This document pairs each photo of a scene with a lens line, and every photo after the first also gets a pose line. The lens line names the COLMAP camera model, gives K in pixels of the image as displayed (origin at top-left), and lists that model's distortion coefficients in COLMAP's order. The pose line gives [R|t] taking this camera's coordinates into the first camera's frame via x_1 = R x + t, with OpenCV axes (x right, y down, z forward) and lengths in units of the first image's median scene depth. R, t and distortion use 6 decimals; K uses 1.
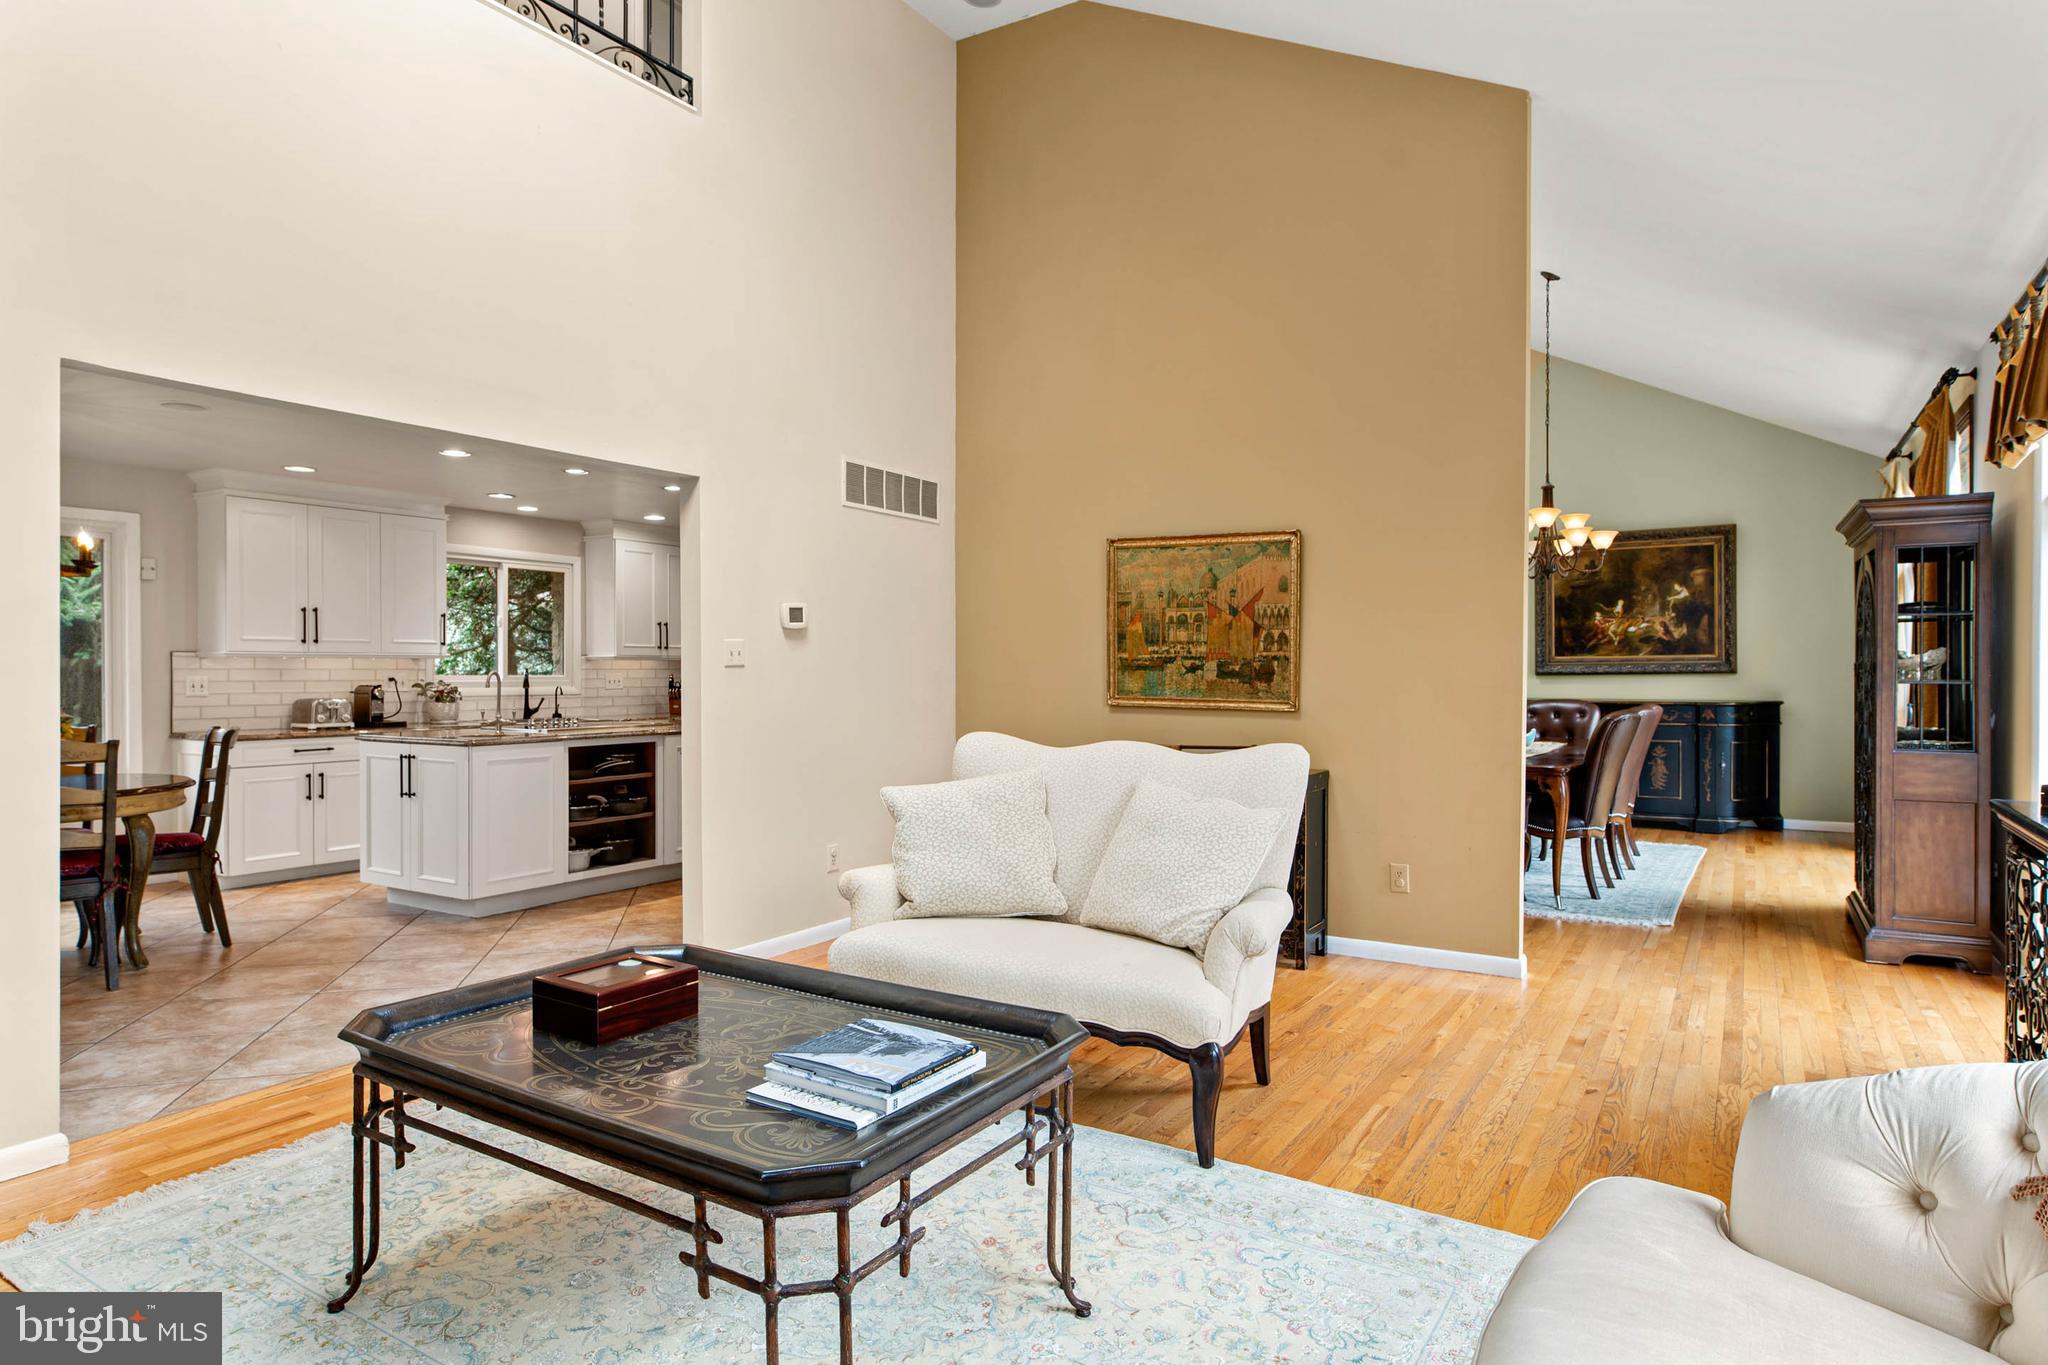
lens RADIAL K [[1207.9, 0, 1028.7], [0, 1207.9, 670.6], [0, 0, 1]] dist [0.002564, -0.002290]
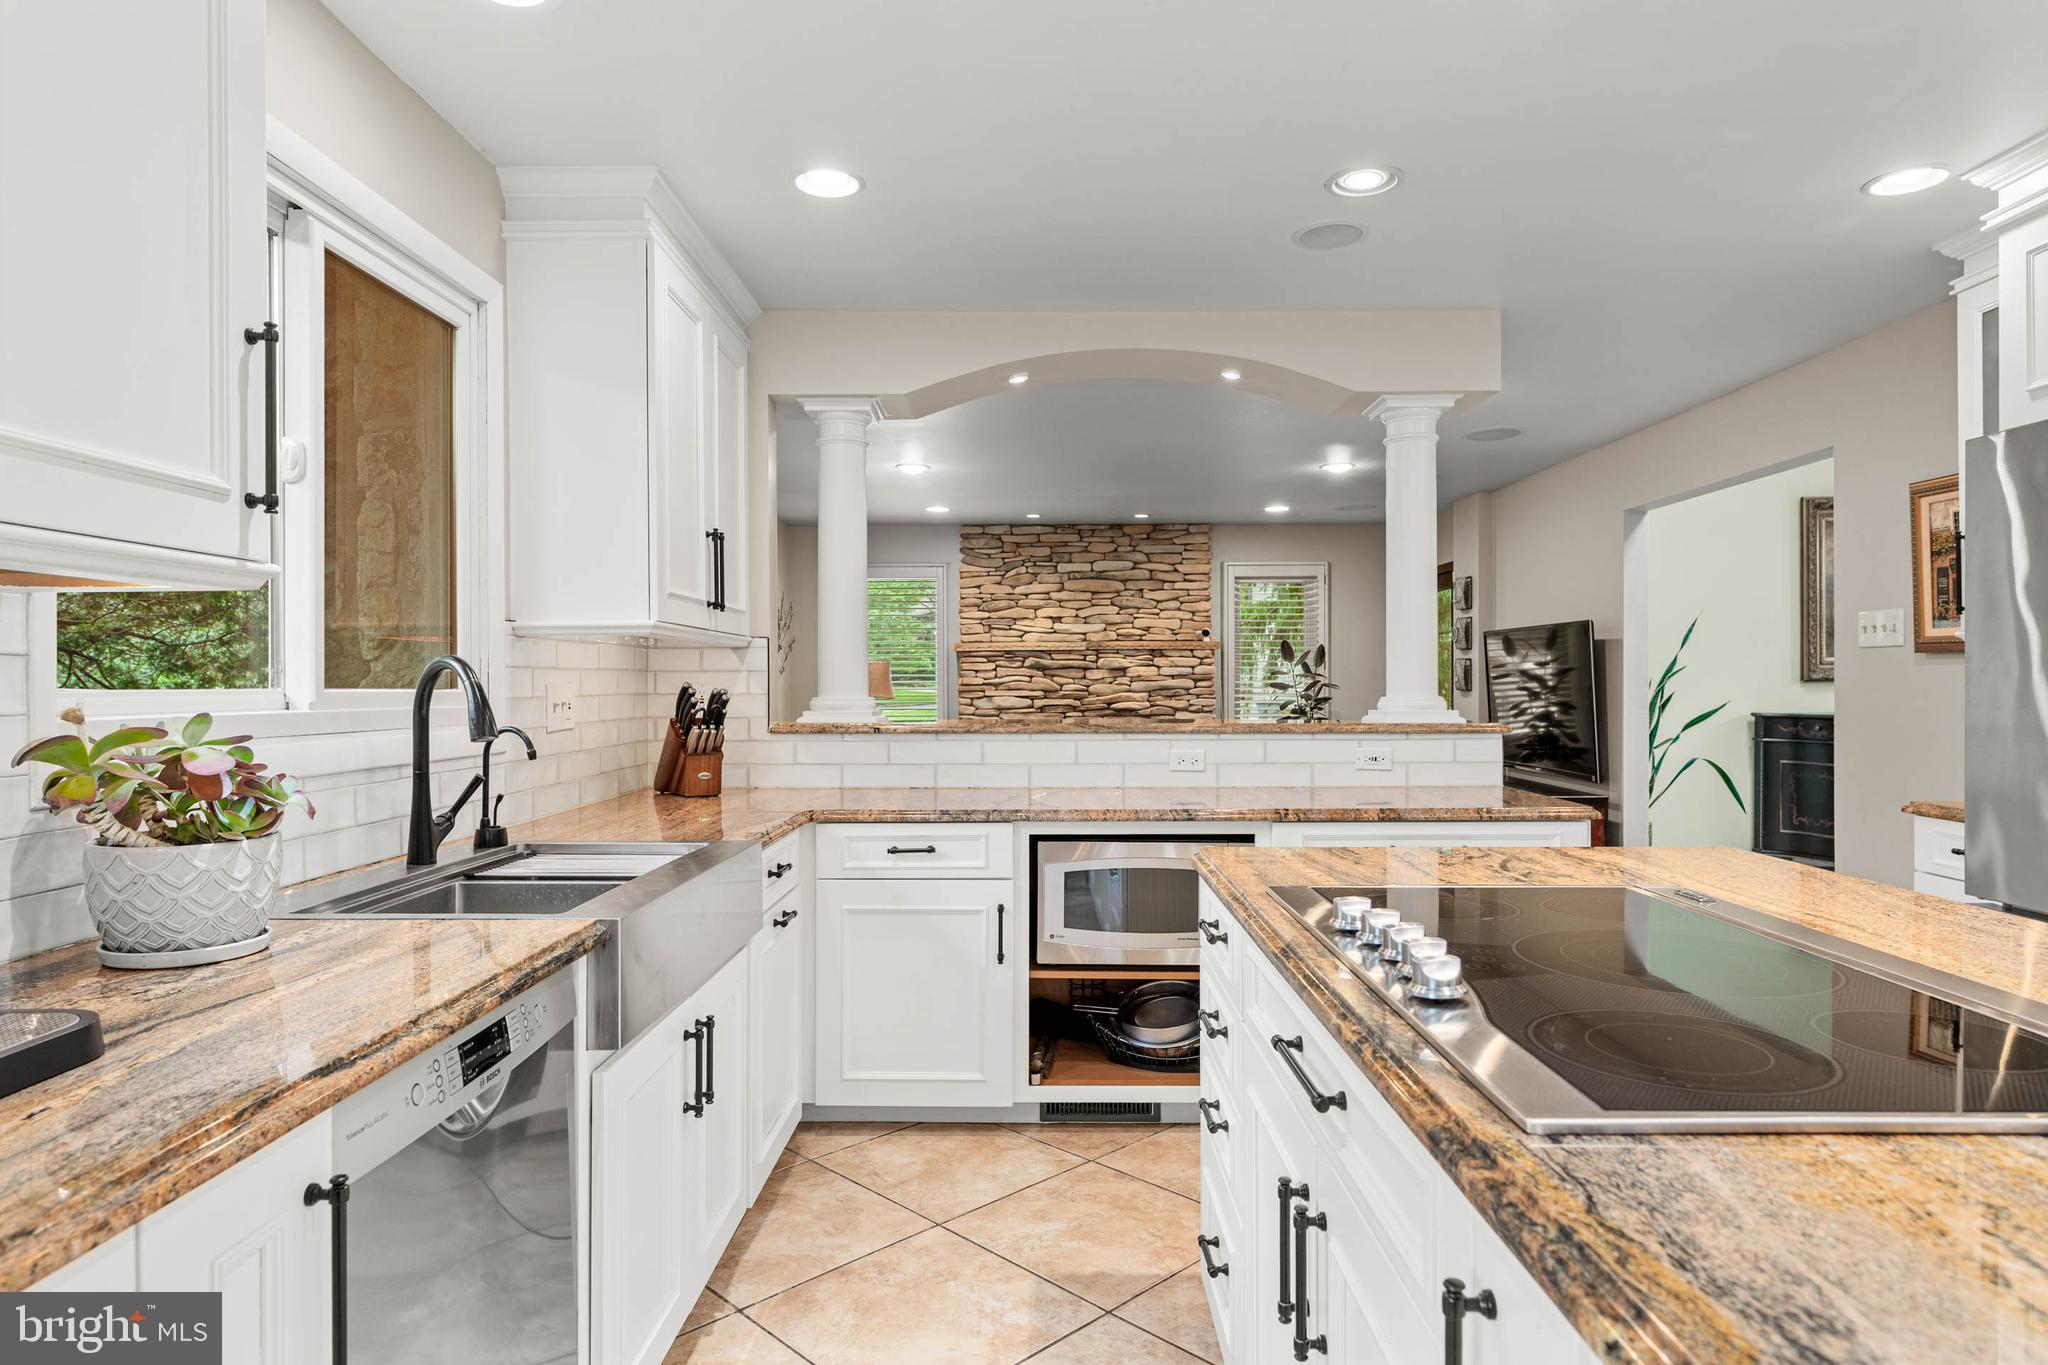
lens RADIAL K [[1207.9, 0, 1066.2], [0, 1207.9, 683.5], [0, 0, 1]] dist [0.002564, -0.002290]
pose [[0.850641, -0.003256, 0.525737, -0.402542], [0.003772, 0.999993, 0.000090, 0.003618], [-0.525734, 0.001906, 0.850647, 0.666465]]
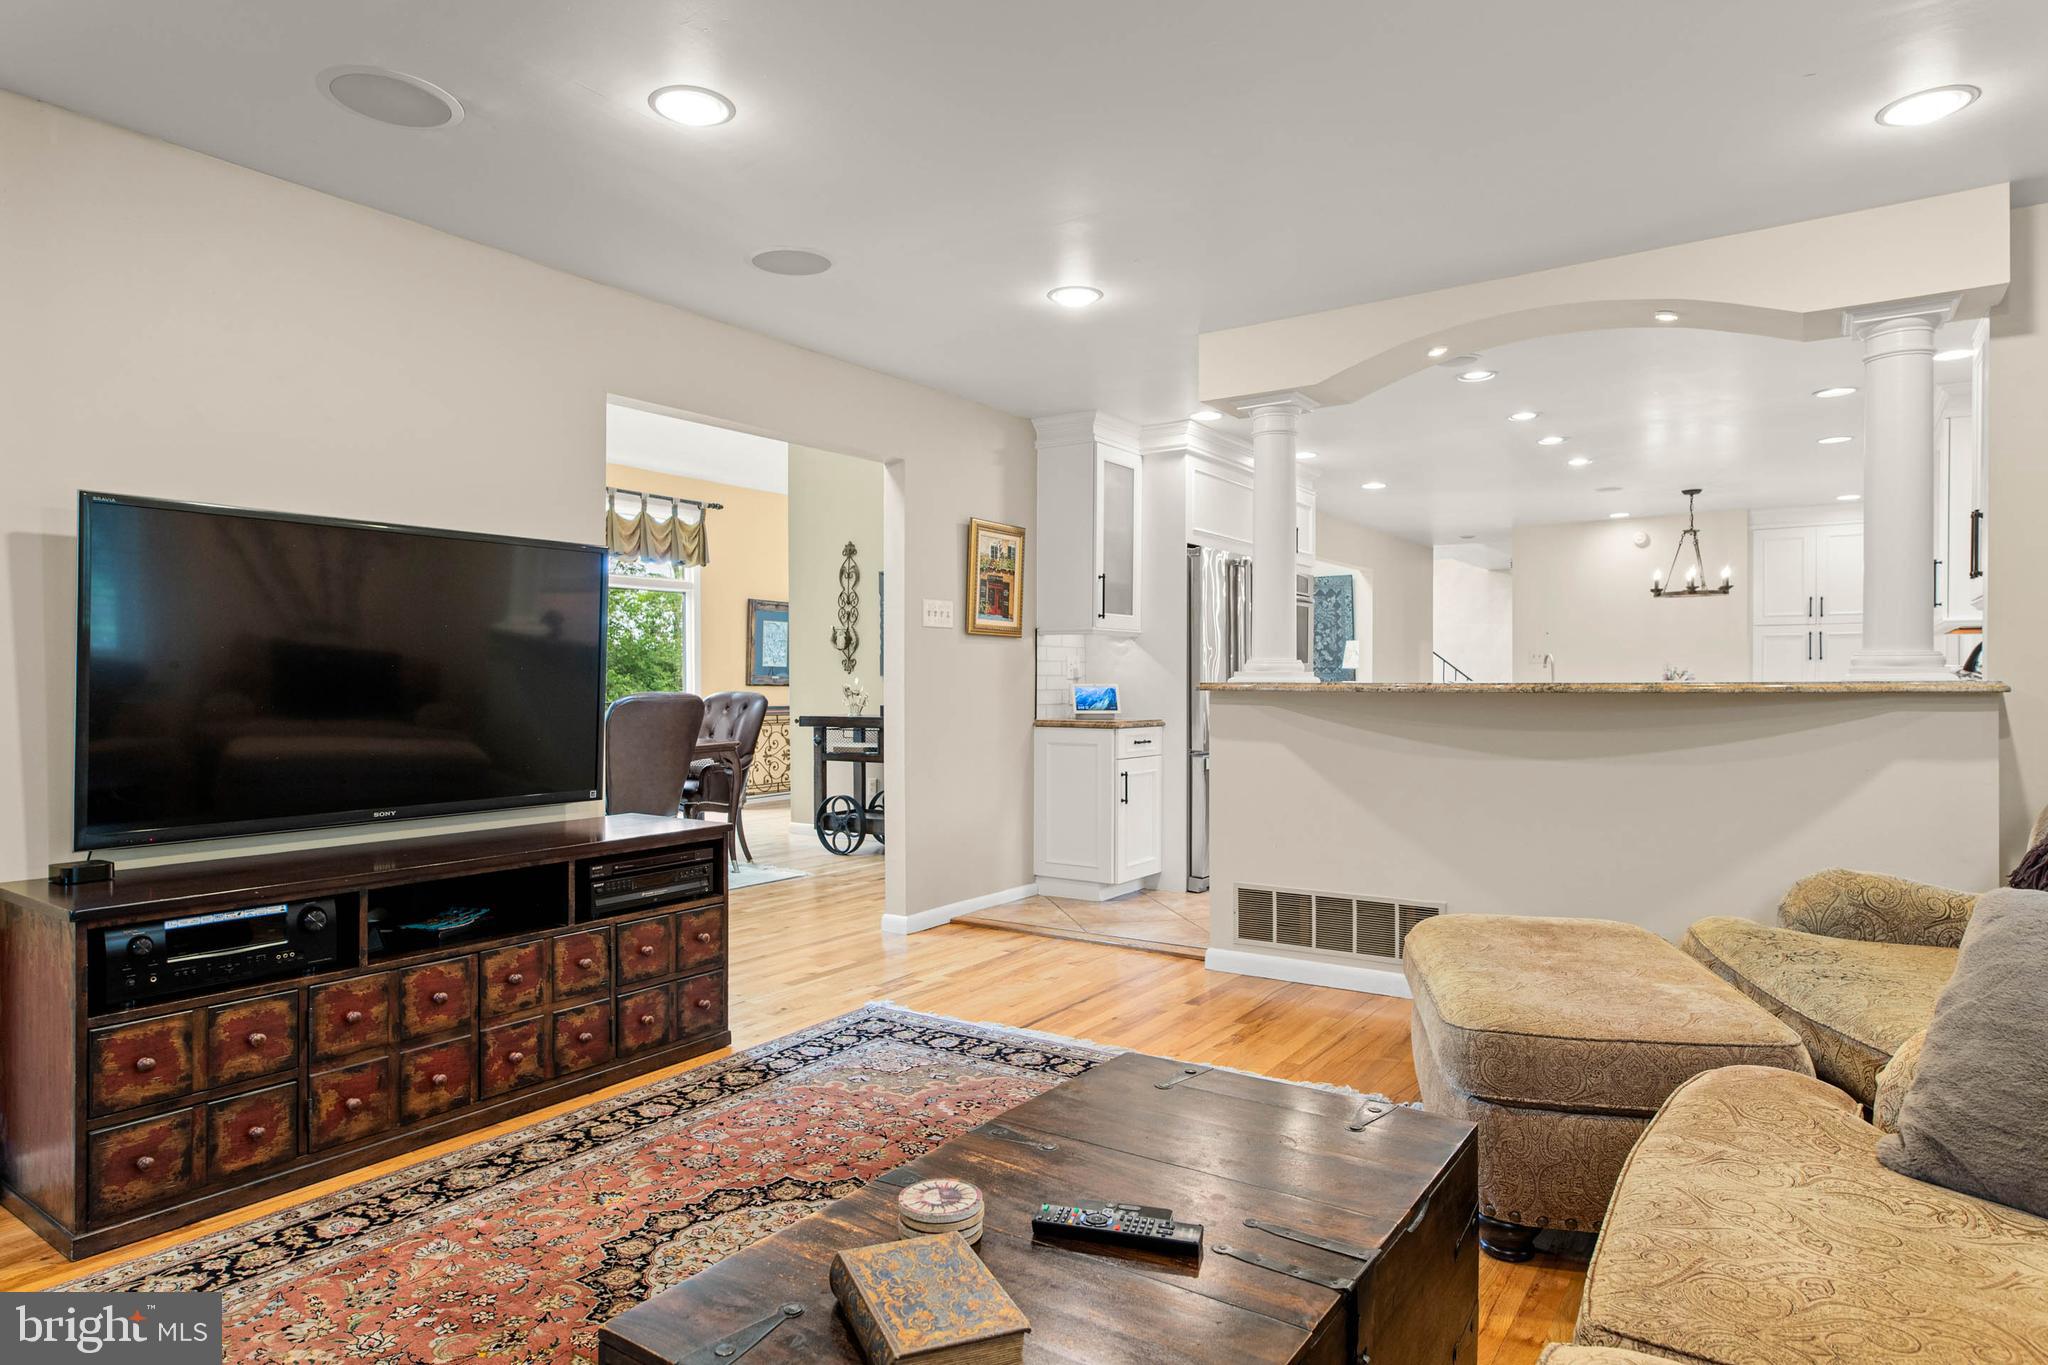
lens RADIAL K [[1207.9, 0, 1027.8], [0, 1207.9, 678.1], [0, 0, 1]] dist [0.002564, -0.002290]
pose [[-0.998533, 0.001534, 0.054119, -0.004531], [0.001517, 0.999999, -0.000354, 0.015335], [-0.054119, -0.000271, -0.998534, 1.448534]]
